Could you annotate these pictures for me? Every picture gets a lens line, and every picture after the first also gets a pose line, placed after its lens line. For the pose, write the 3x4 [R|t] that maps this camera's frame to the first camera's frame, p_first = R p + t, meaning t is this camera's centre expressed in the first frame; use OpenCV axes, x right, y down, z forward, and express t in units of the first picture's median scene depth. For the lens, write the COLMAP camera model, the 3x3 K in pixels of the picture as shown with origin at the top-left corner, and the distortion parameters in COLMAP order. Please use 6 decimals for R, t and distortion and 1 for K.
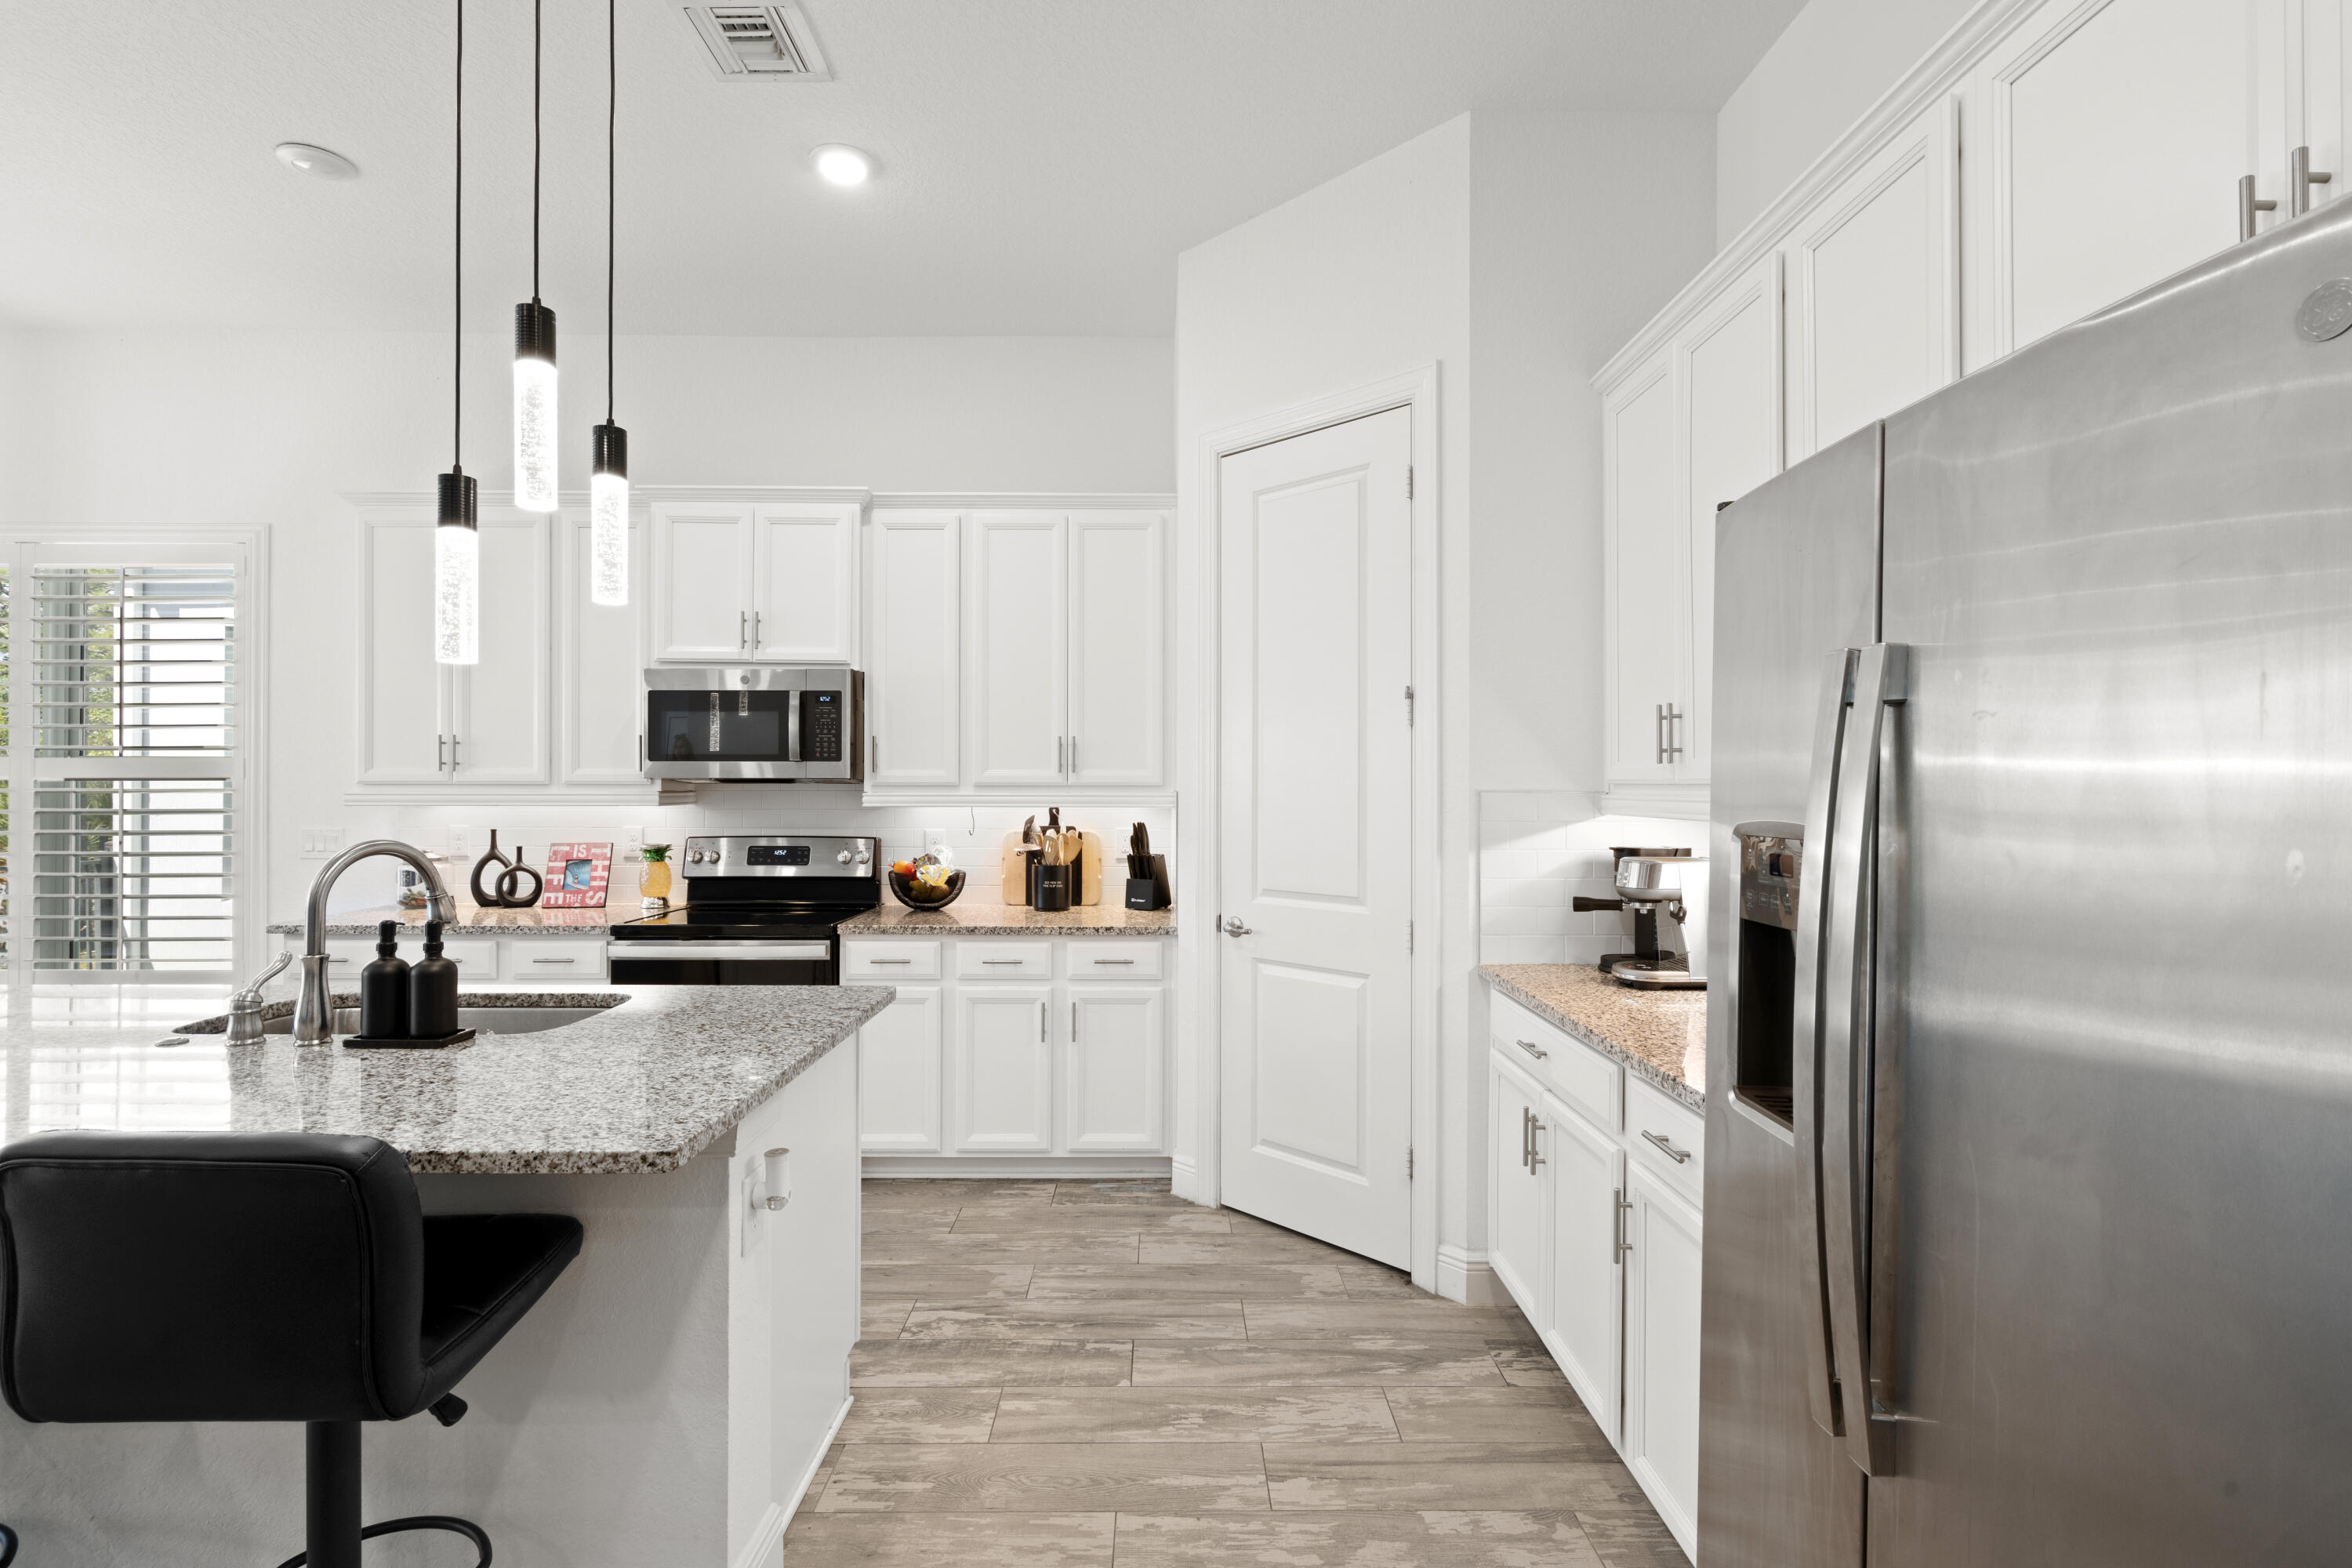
lens RADIAL K [[1066.6, 0, 1190.3], [0, 1066.6, 784.3], [0, 0, 1]] dist [-0.008800, 0.002515]
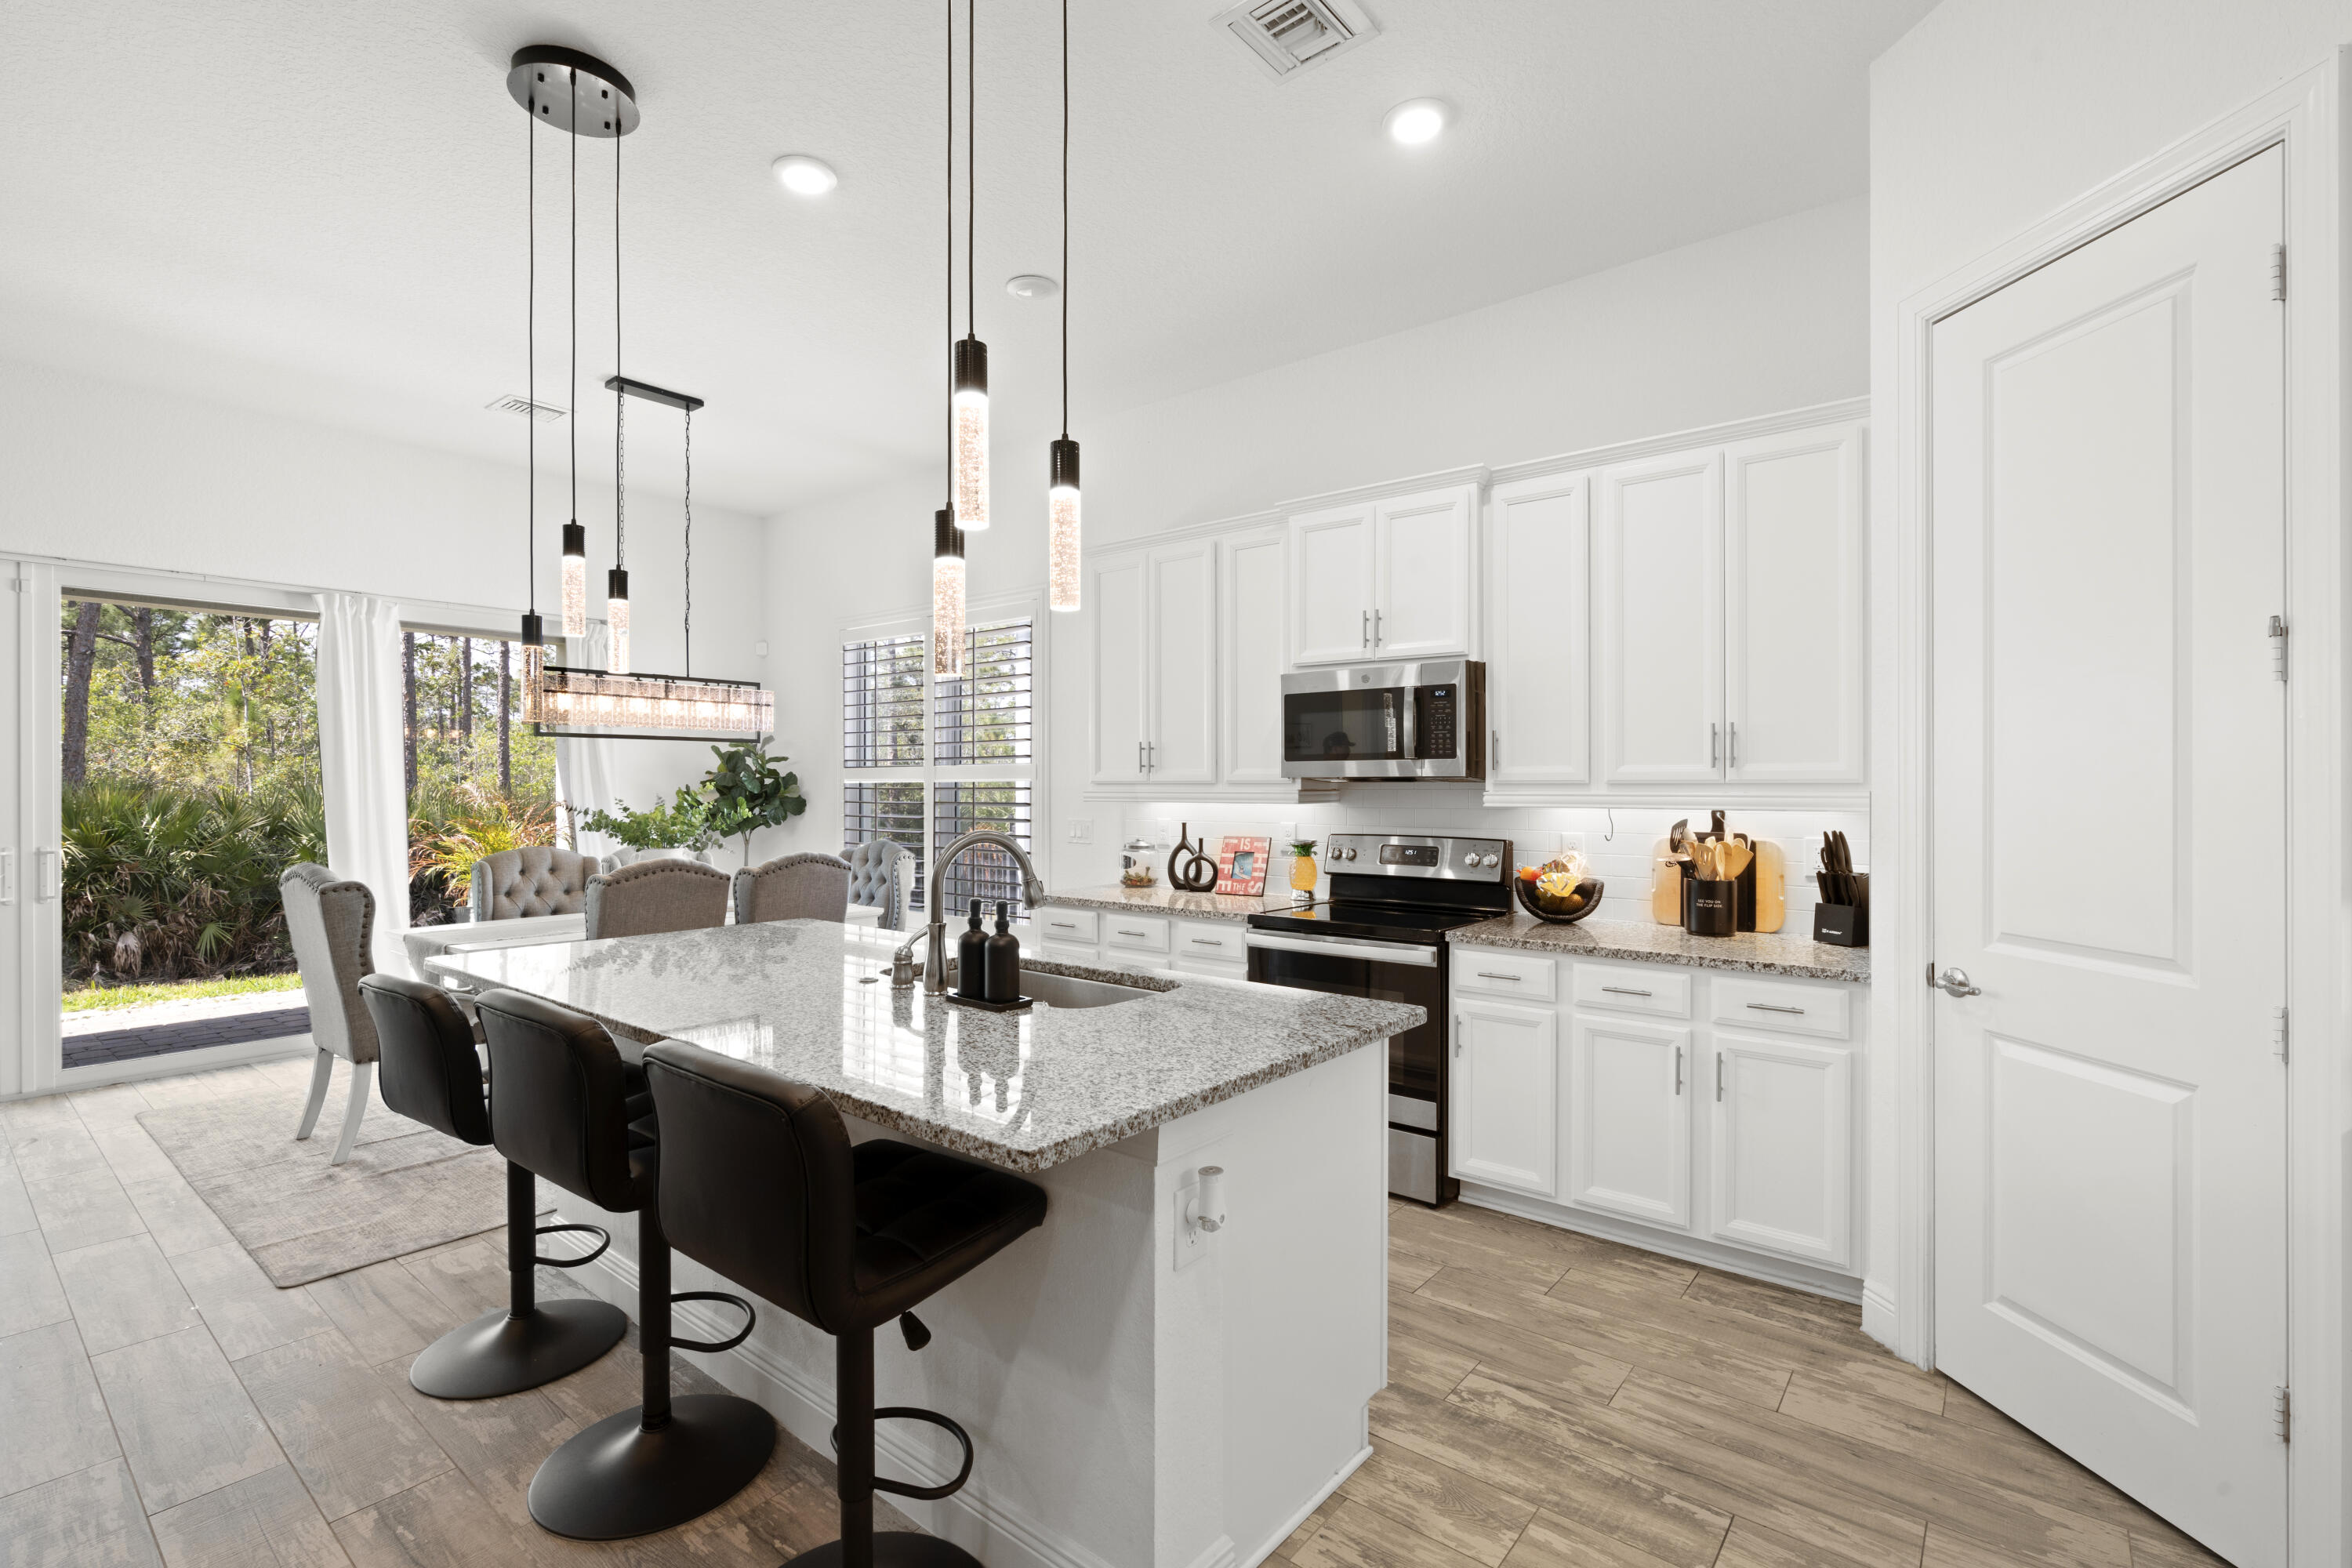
lens RADIAL K [[1066.6, 0, 1164.3], [0, 1066.6, 784.3], [0, 0, 1]] dist [-0.008800, 0.002515]
pose [[0.762577, -0.002164, -0.646894, 0.091431], [0.002923, 0.999996, 0.000101, 0.000539], [0.646891, -0.001968, 0.762580, 0.117266]]
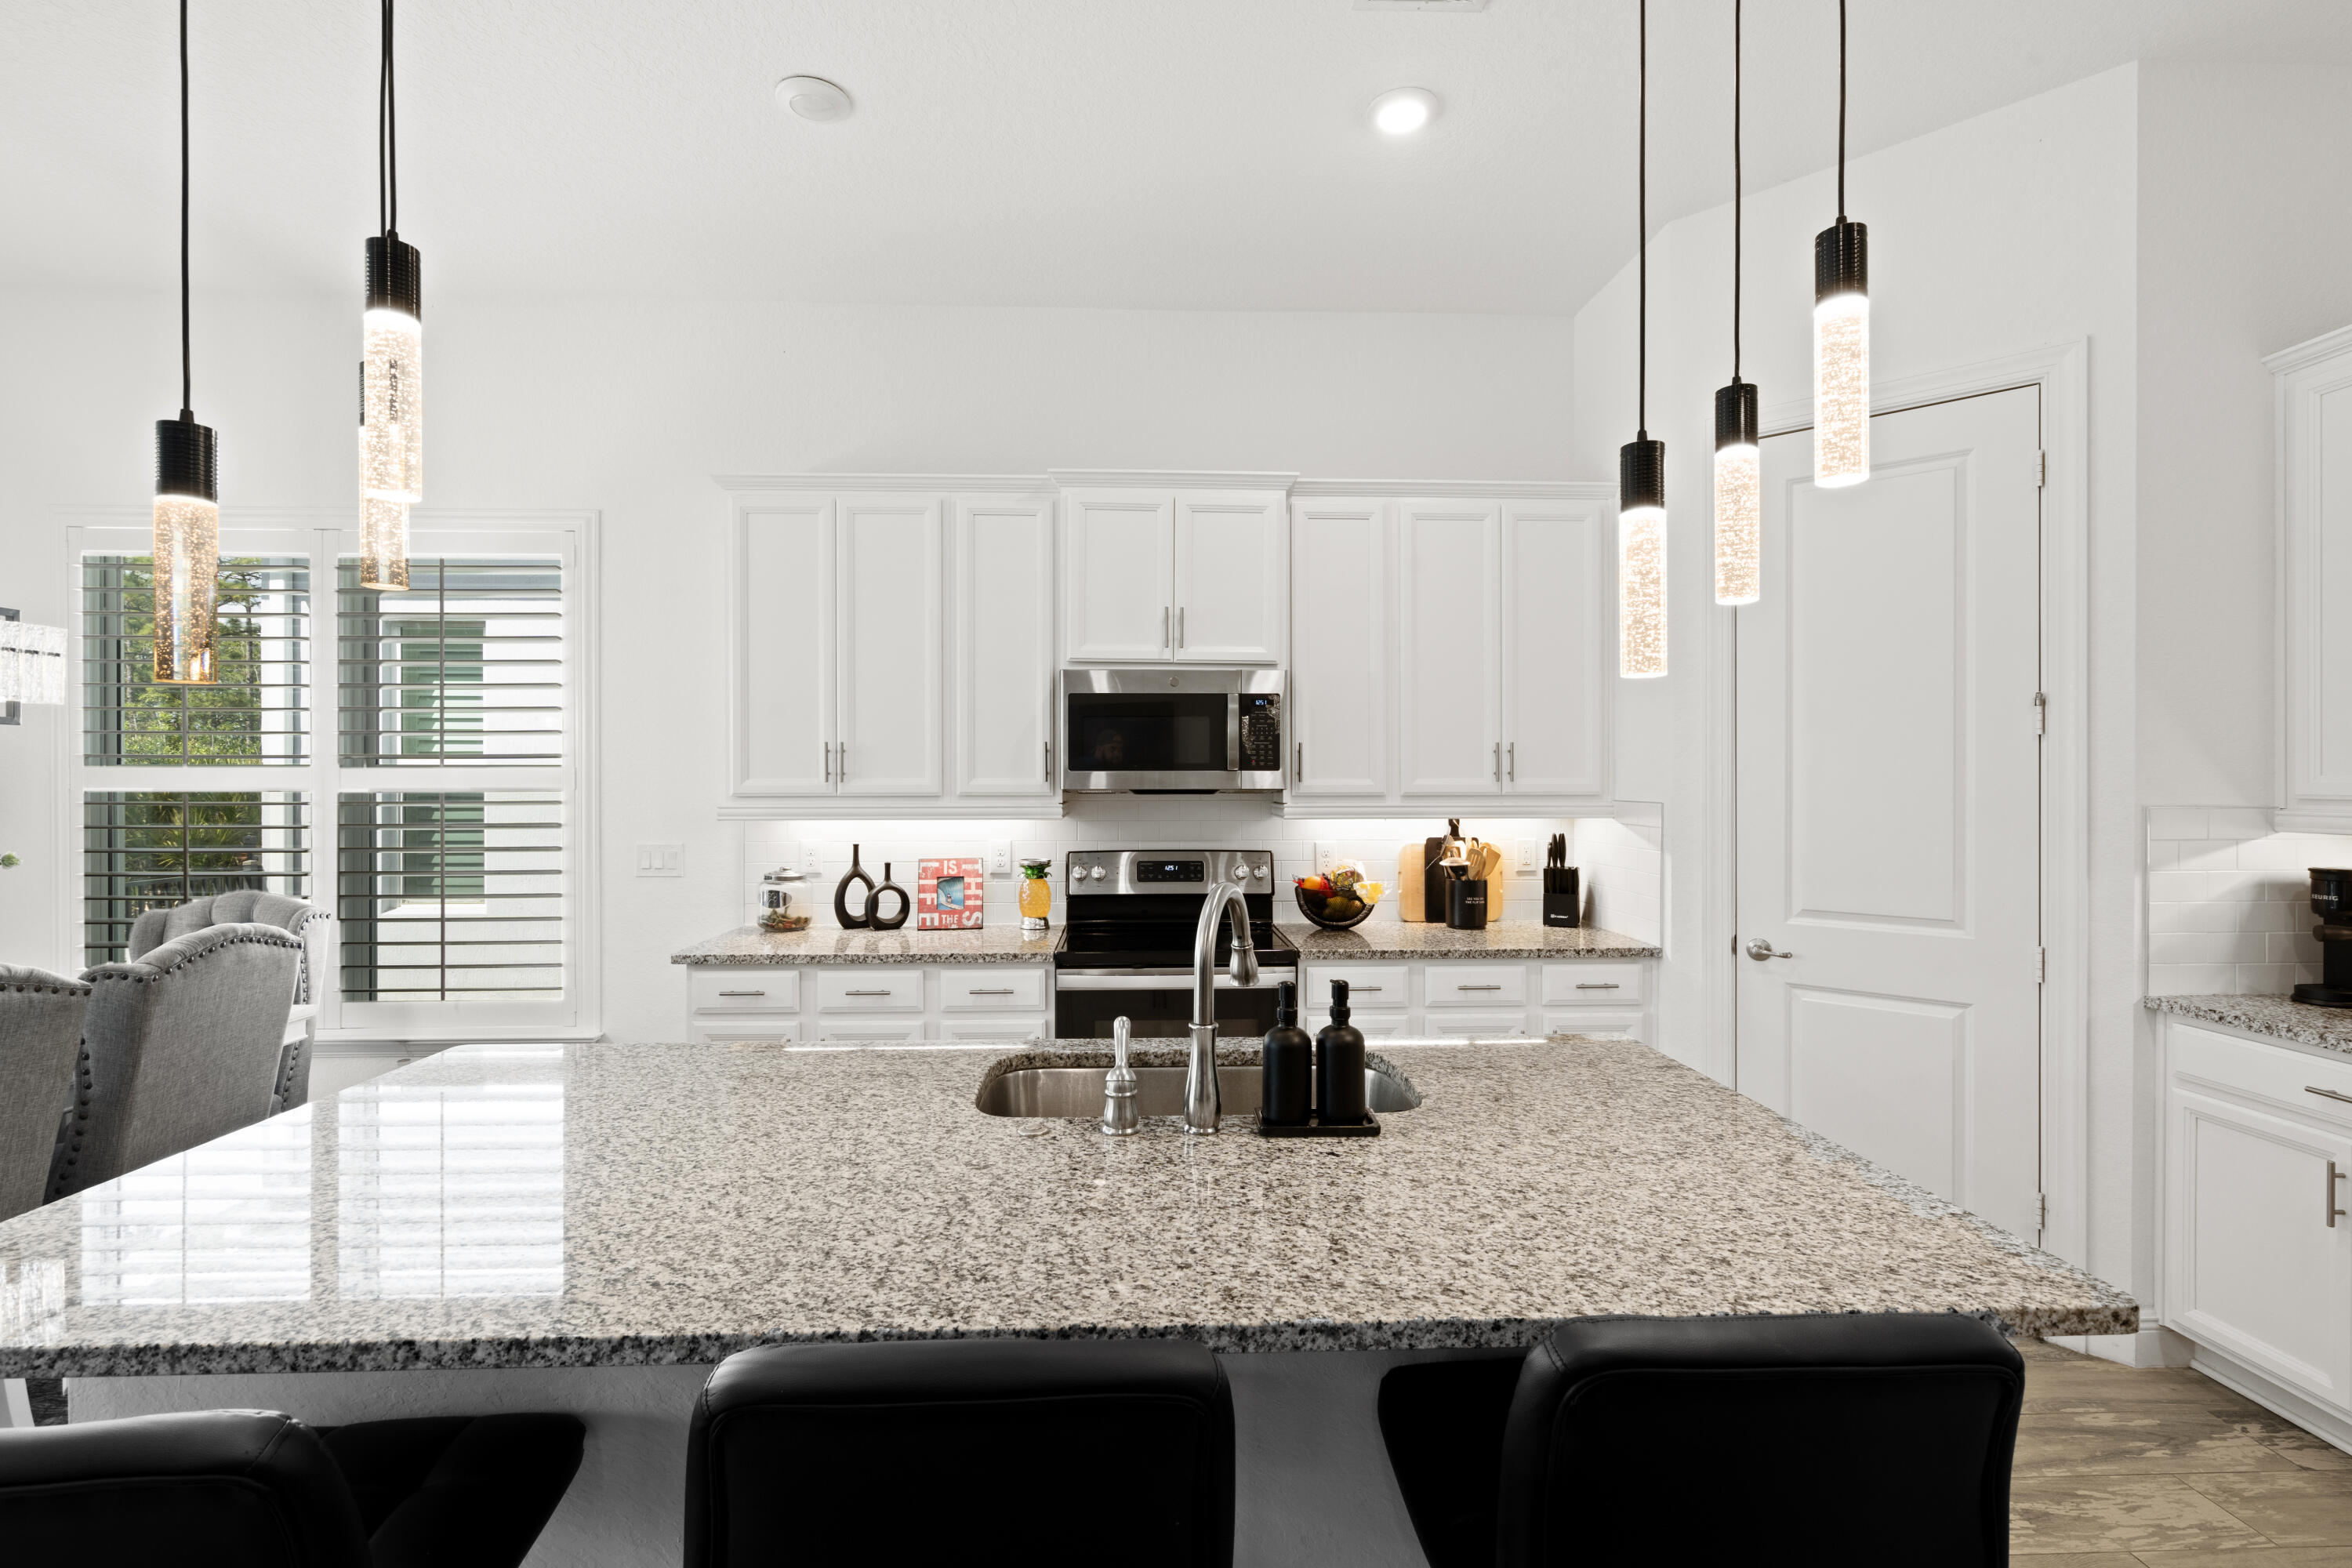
lens RADIAL K [[1066.6, 0, 1214.2], [0, 1066.6, 781.7], [0, 0, 1]] dist [-0.008800, 0.002515]
pose [[0.999604, -0.003066, 0.027986, -0.431693], [0.002952, 0.999987, 0.004106, -0.016730], [-0.027998, -0.004022, 0.999600, 0.085920]]
